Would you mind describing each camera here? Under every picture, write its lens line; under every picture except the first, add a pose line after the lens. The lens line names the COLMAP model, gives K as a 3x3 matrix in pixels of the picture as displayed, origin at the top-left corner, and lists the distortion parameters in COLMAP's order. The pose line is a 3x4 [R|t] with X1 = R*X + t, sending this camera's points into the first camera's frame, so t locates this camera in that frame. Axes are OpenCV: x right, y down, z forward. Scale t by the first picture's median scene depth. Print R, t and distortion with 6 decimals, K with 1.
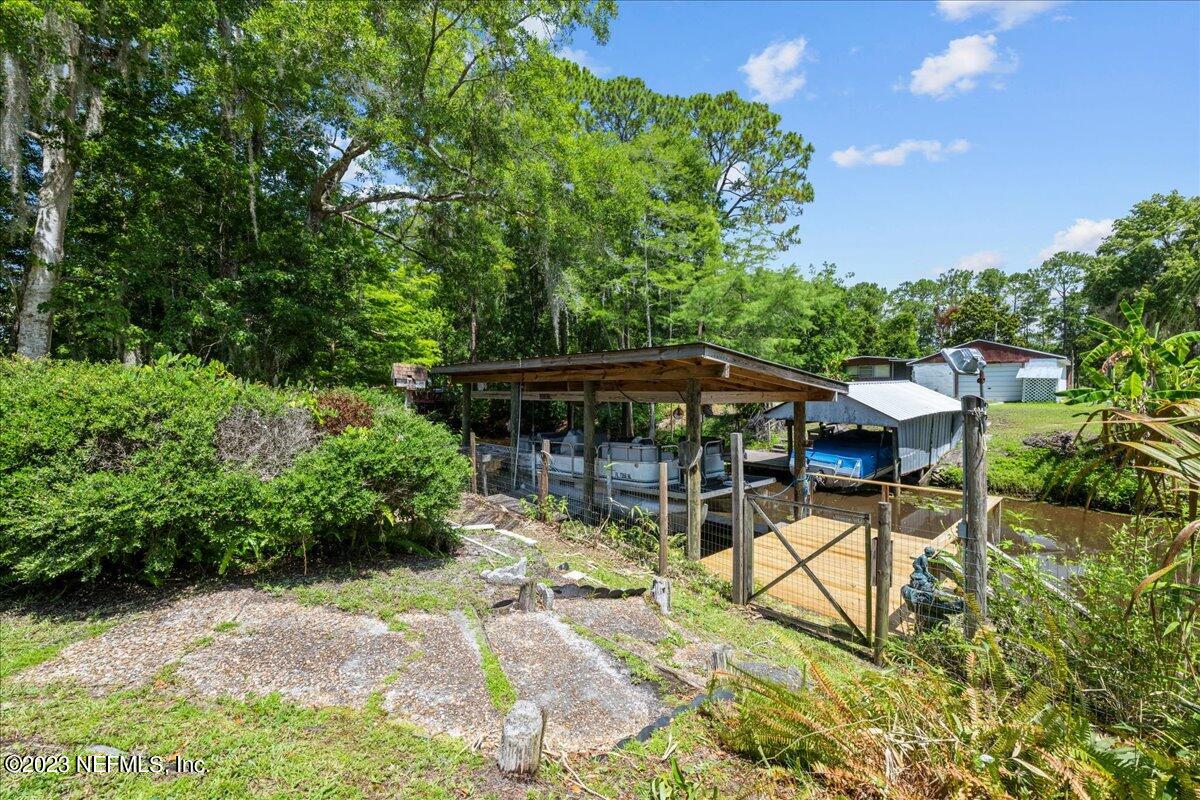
lens RADIAL K [[465.1, 0, 600.0], [0, 465.1, 400.0], [0, 0, 1]] dist [0.000034, 0.000123]
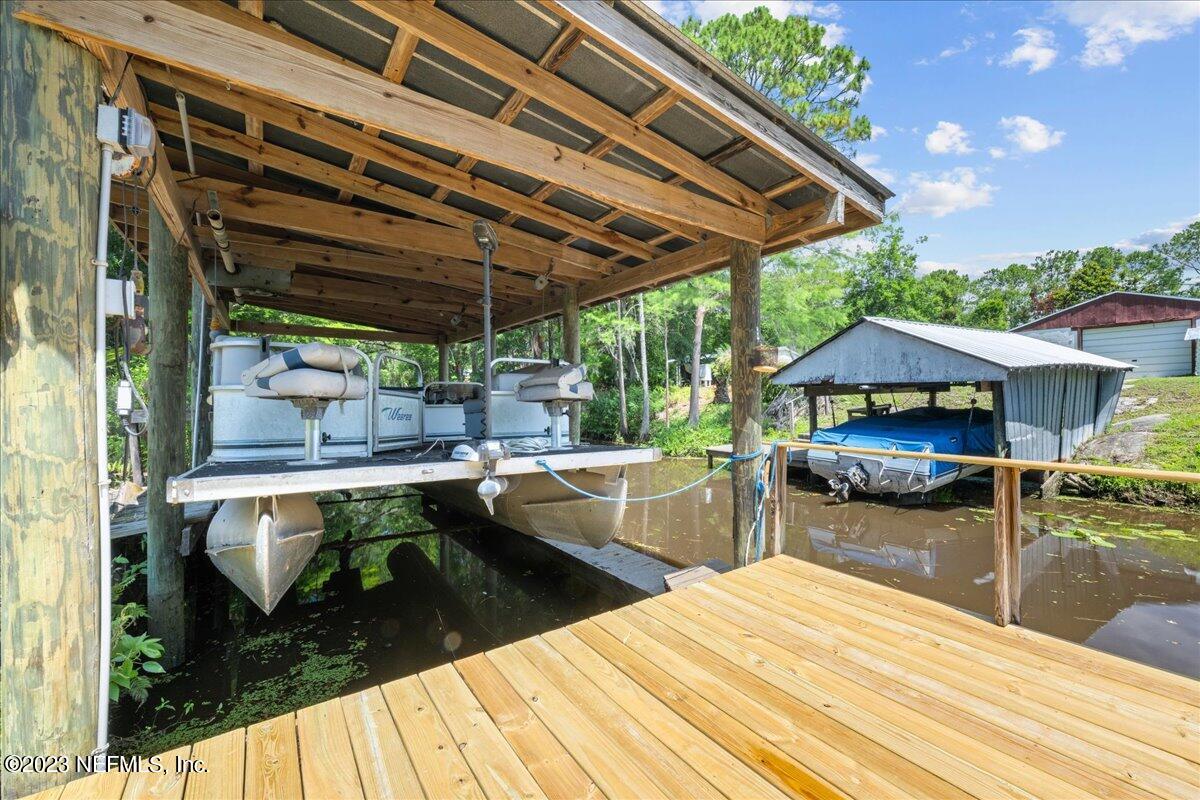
lens RADIAL K [[475.9, 0, 596.7], [0, 475.9, 403.3], [0, 0, 1]] dist [0.000705, 0.000557]
pose [[0.993810, -0.002037, -0.111071, 0.067129], [0.000967, 0.999953, -0.009688, 0.025245], [0.111086, 0.009521, 0.993765, 0.115734]]
